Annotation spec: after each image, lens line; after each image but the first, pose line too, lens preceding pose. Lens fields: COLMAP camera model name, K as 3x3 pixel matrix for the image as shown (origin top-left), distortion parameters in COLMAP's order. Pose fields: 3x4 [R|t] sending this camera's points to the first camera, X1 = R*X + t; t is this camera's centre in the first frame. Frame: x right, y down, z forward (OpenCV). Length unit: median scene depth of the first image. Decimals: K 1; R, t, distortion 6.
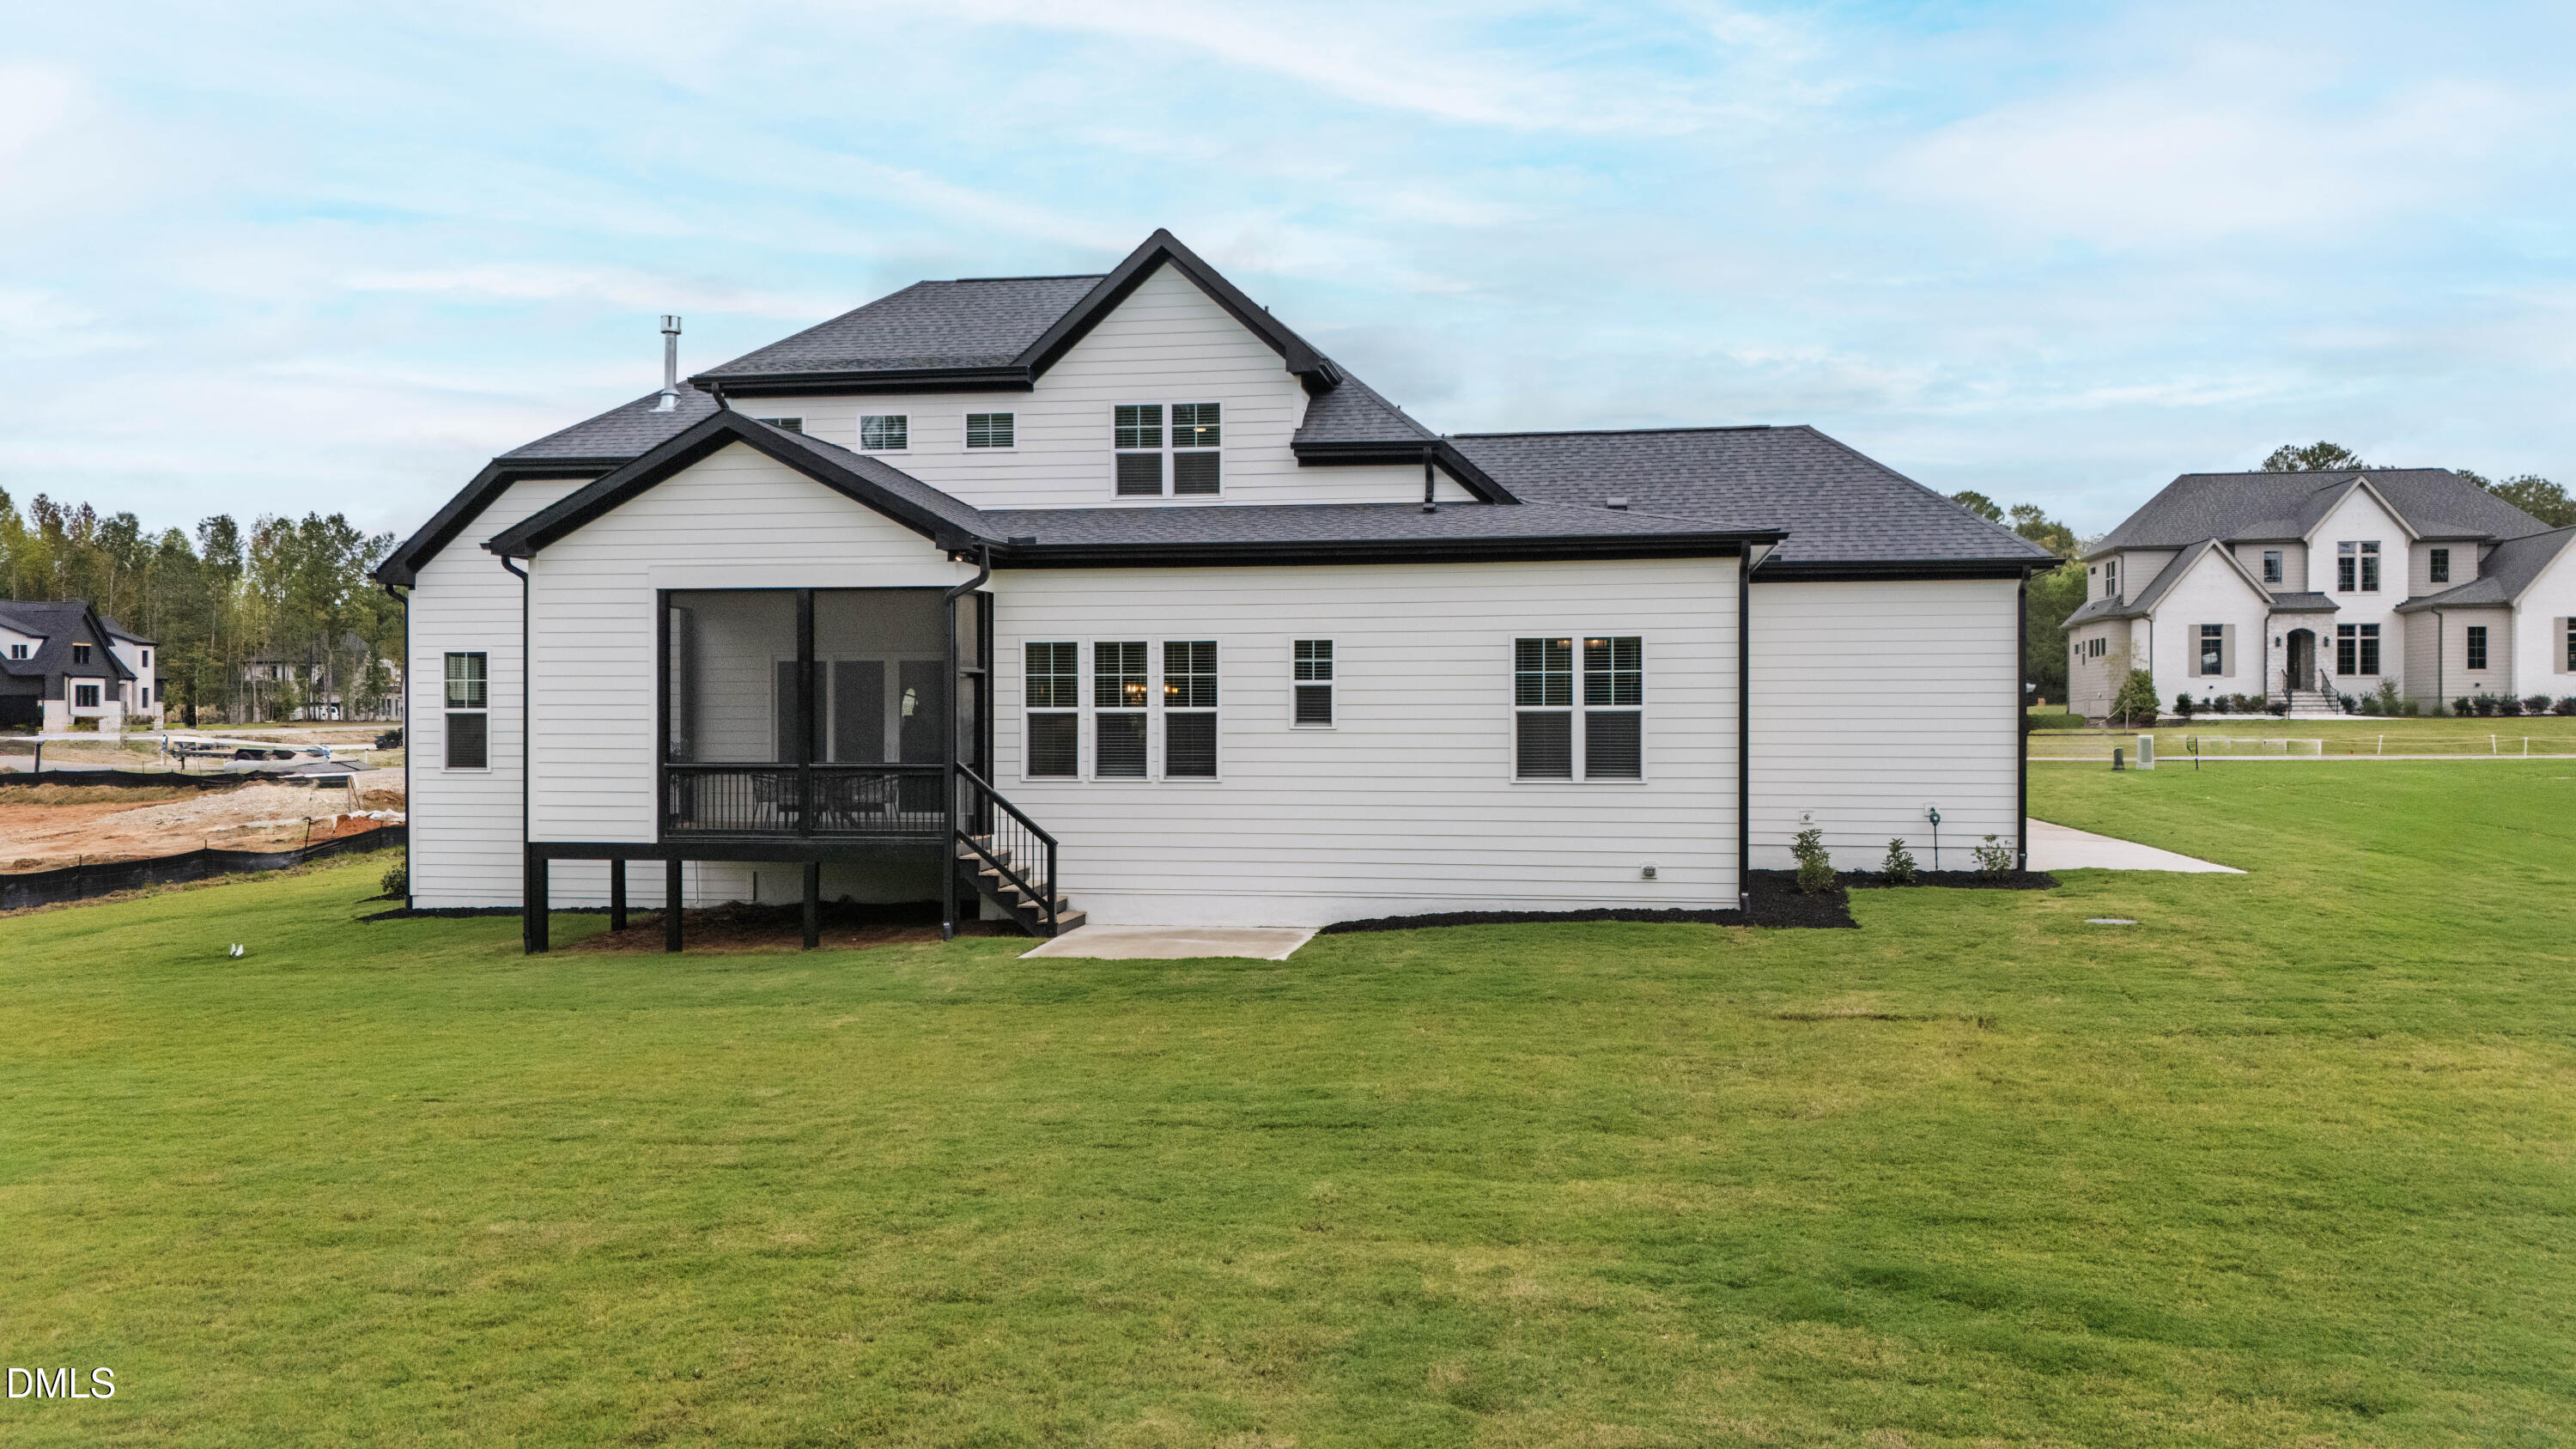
lens RADIAL K [[1903.1, 0, 1313.1], [0, 1903.1, 729.8], [0, 0, 1]] dist [0.085280, -0.082635]
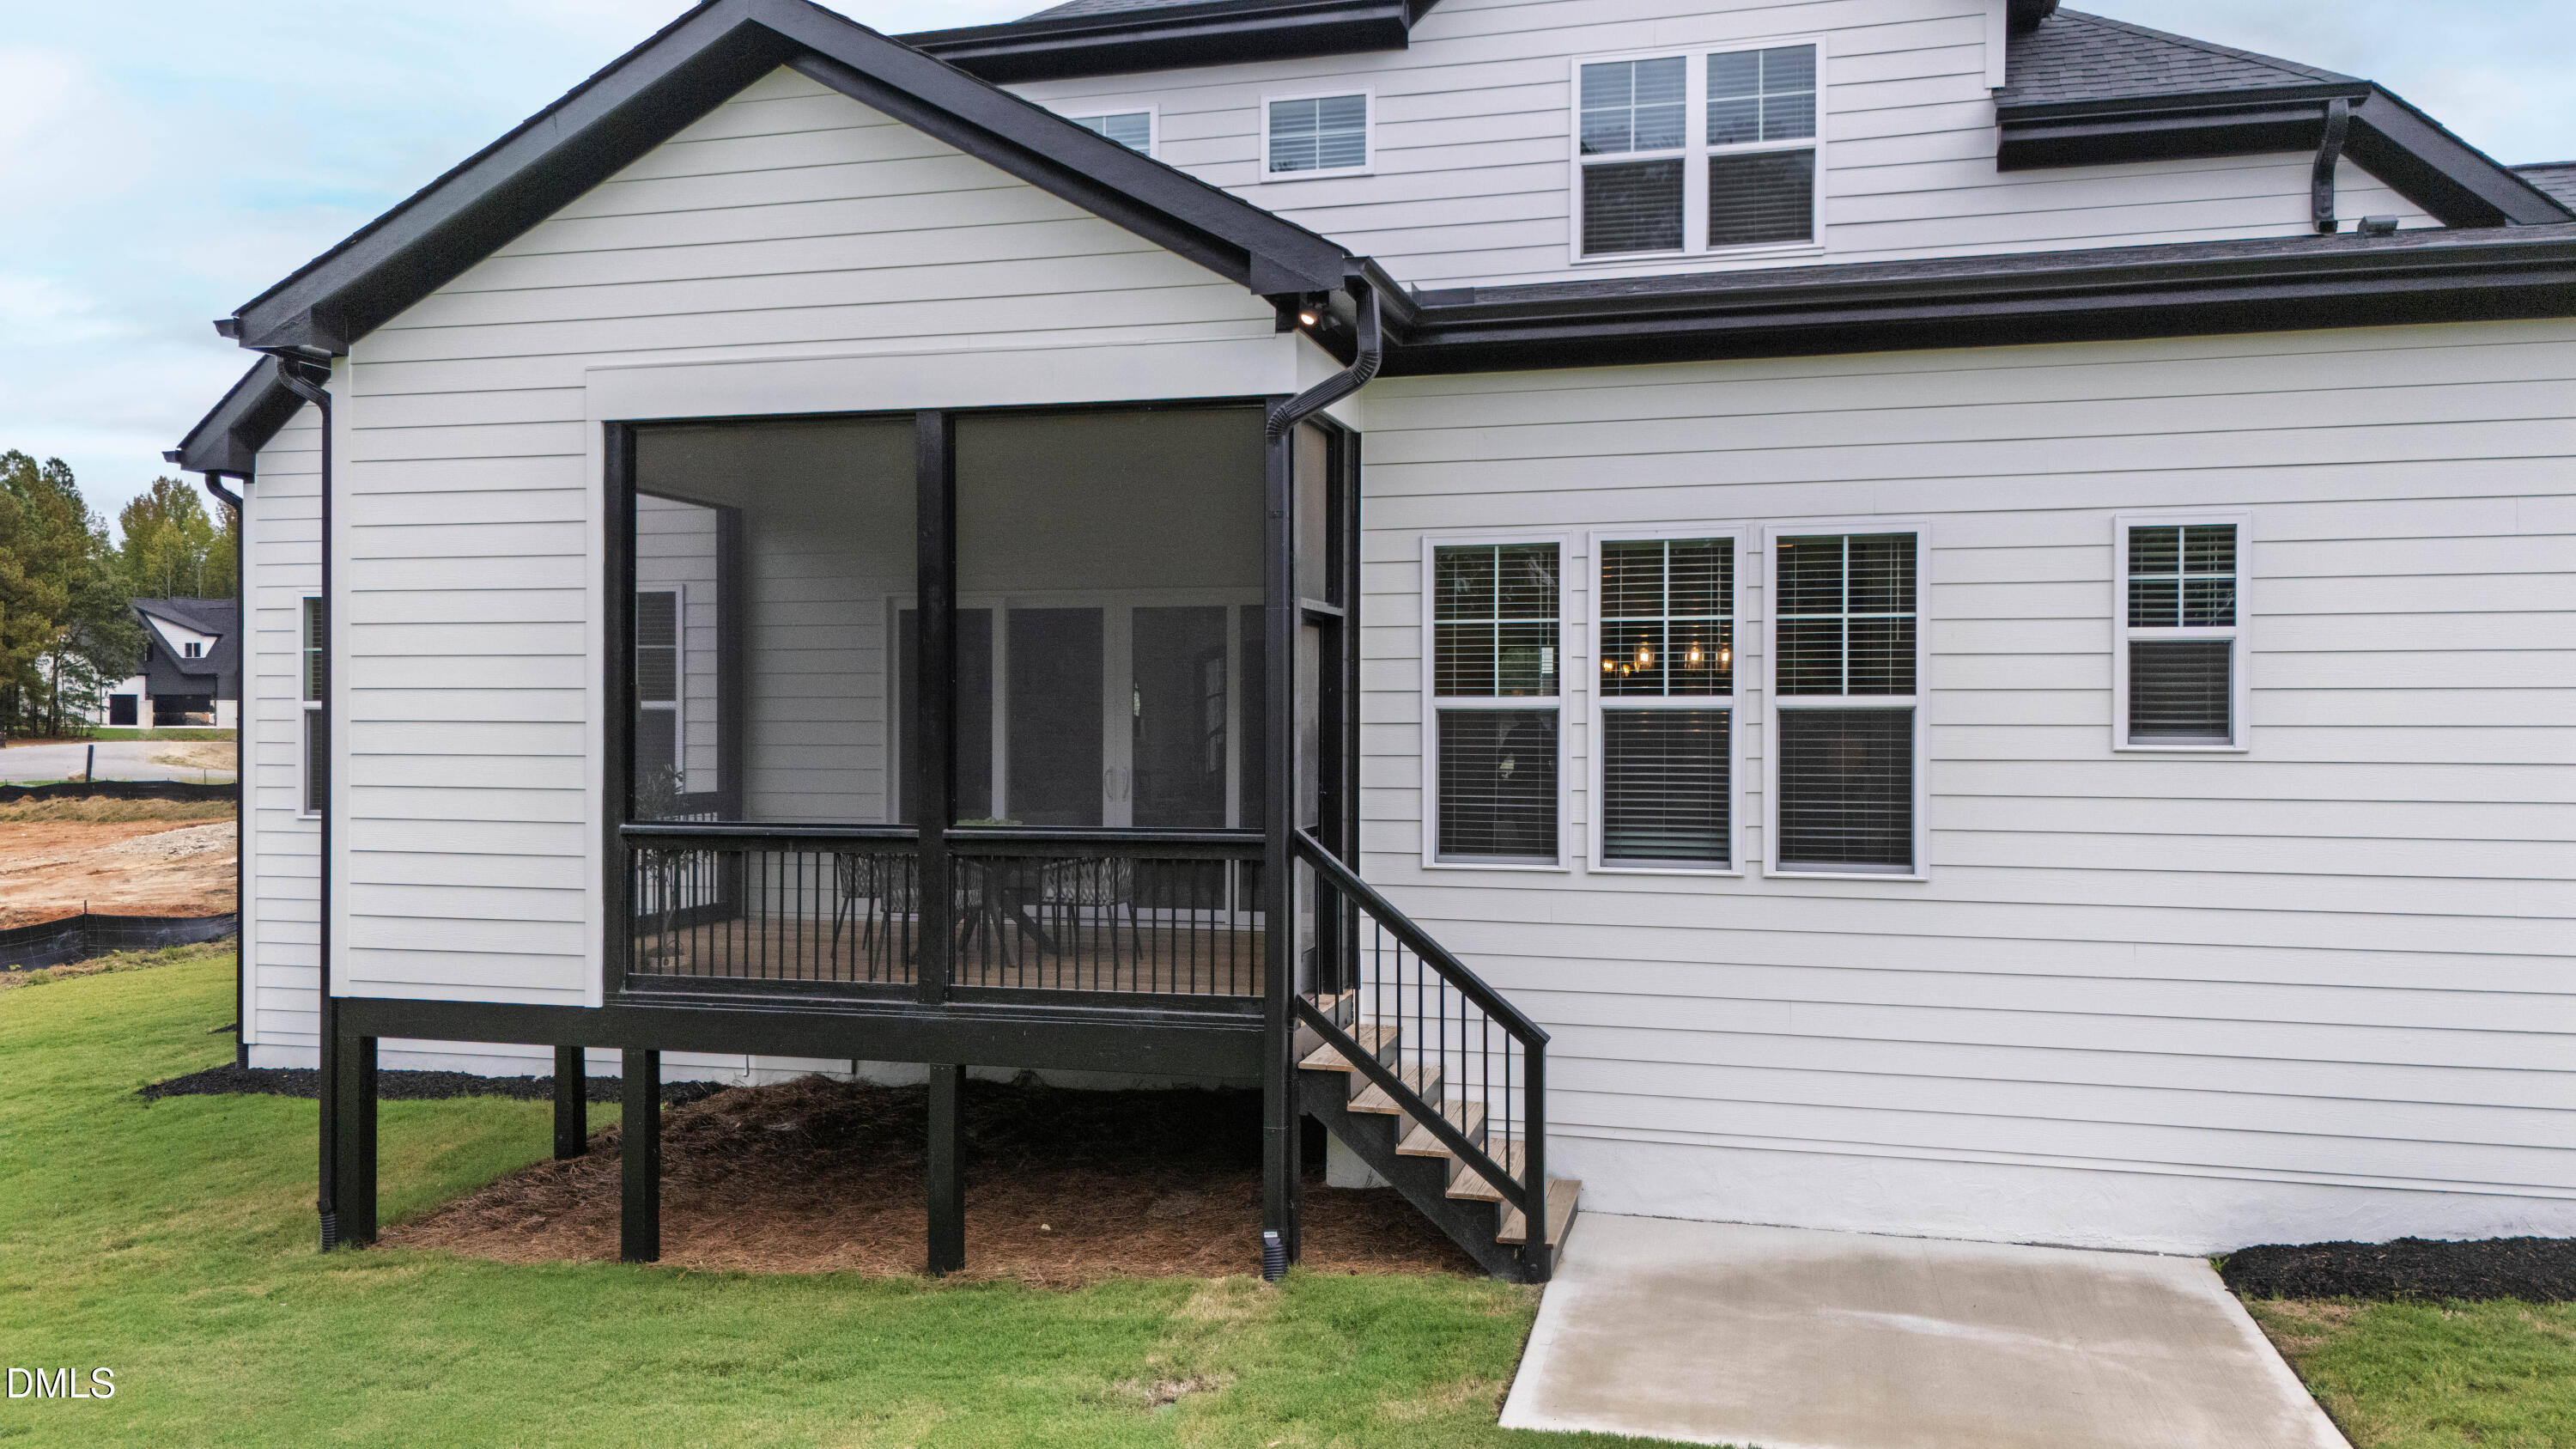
lens RADIAL K [[1903.1, 0, 1301.4], [0, 1903.1, 724.6], [0, 0, 1]] dist [0.085280, -0.082635]
pose [[0.995365, 0.002925, -0.096129, -0.140251], [-0.003361, 0.999985, -0.004372, -0.003447], [0.096114, 0.004675, 0.995359, 0.572184]]
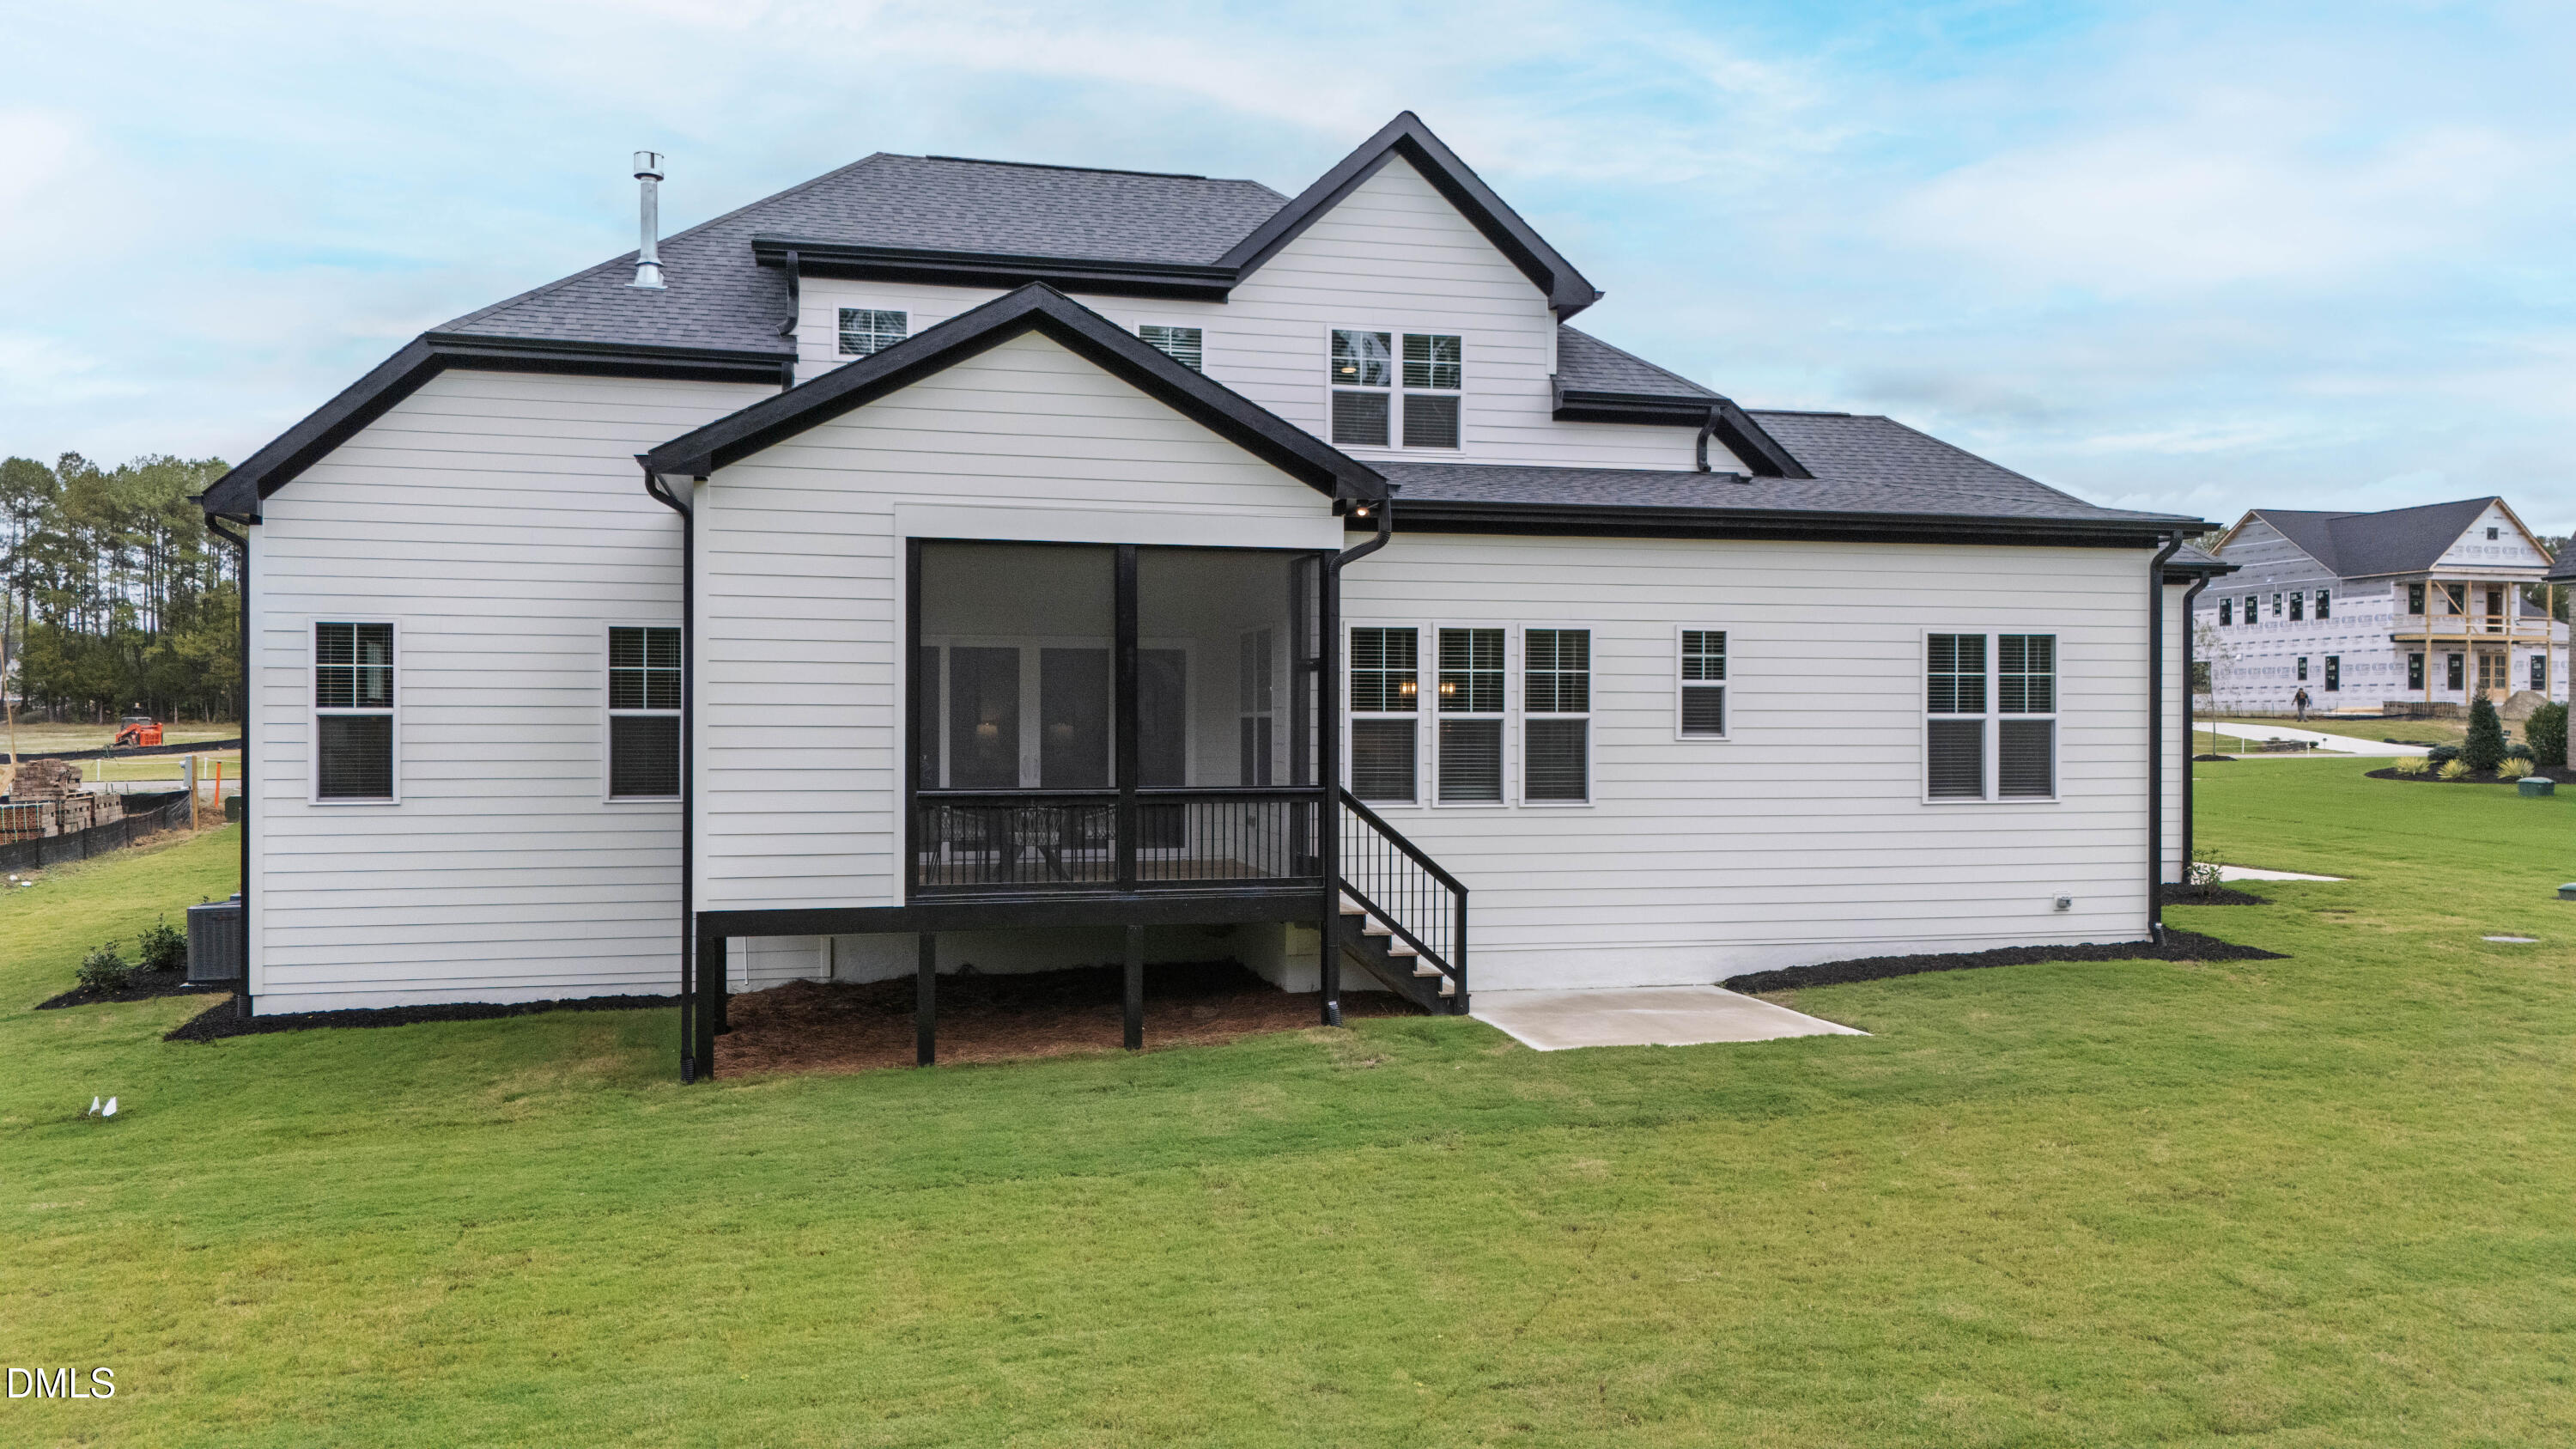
lens RADIAL K [[1903.1, 0, 1302.0], [0, 1903.1, 728.7], [0, 0, 1]] dist [0.085280, -0.082635]
pose [[0.919827, 0.001653, 0.392321, -0.469588], [-0.000400, 0.999995, -0.003275, -0.002495], [-0.392325, 0.002855, 0.919822, 0.308946]]
